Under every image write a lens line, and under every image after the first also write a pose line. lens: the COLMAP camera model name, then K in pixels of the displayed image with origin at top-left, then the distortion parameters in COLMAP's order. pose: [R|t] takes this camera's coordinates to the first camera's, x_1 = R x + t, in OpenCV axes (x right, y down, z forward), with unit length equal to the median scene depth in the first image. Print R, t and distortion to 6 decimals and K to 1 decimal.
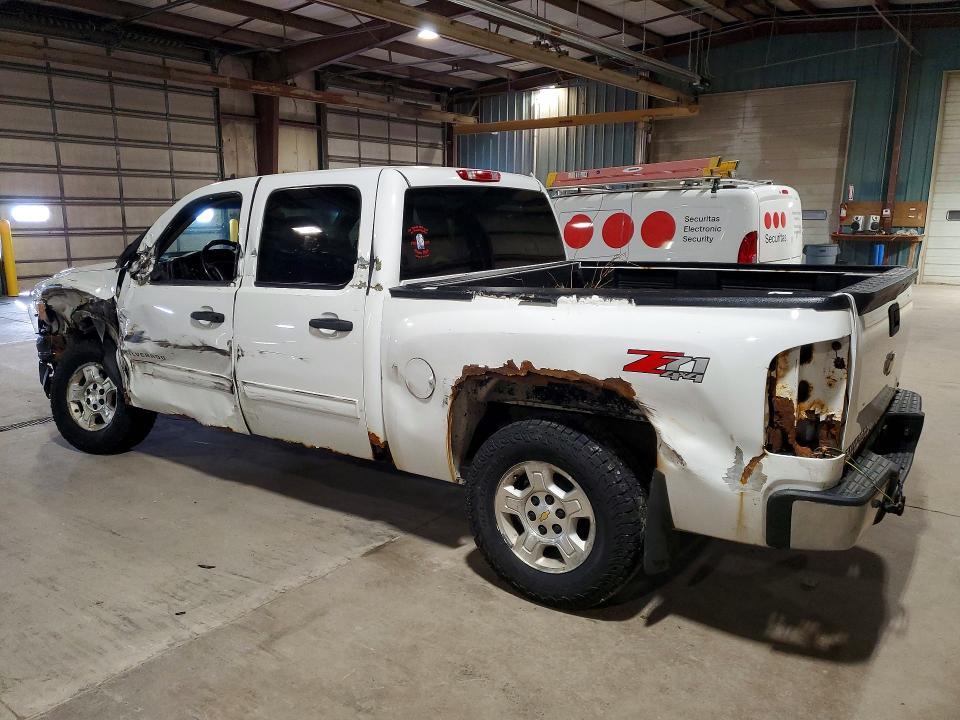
lens RADIAL K [[754.1, 0, 480.0], [0, 754.1, 360.0], [0, 0, 1]] dist [0.009781, -0.004637]
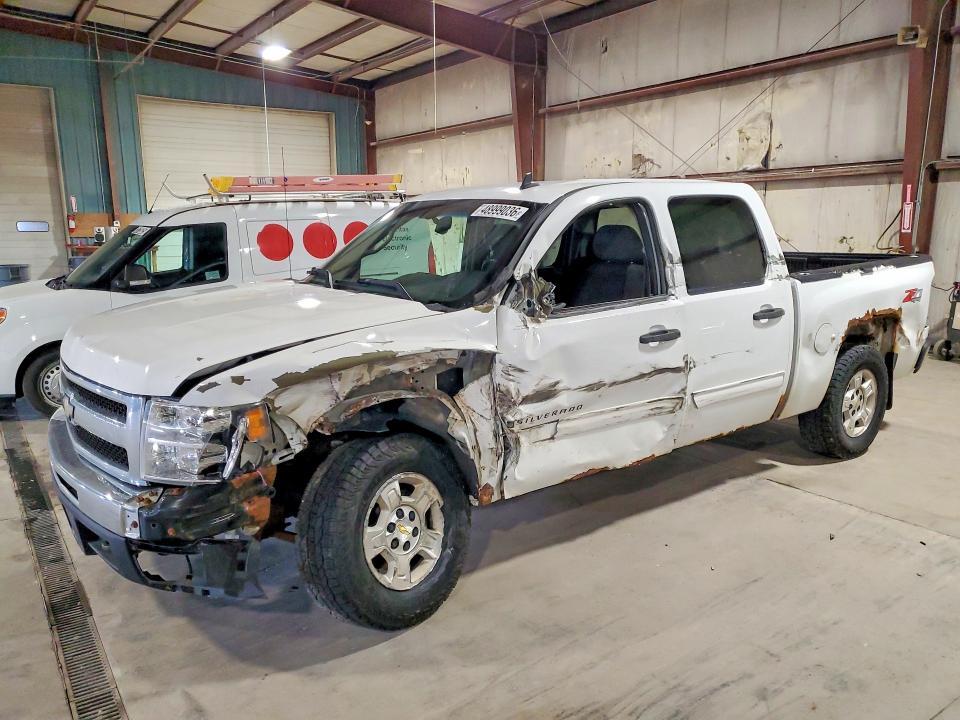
lens RADIAL K [[749.3, 0, 480.0], [0, 749.3, 360.0], [0, 0, 1]] dist [-0.024165, 0.048277]
pose [[0.315131, -0.174303, 0.932905, -1.259444], [0.186404, 0.975210, 0.119241, -0.175222], [-0.930562, 0.136320, 0.339809, 0.895379]]
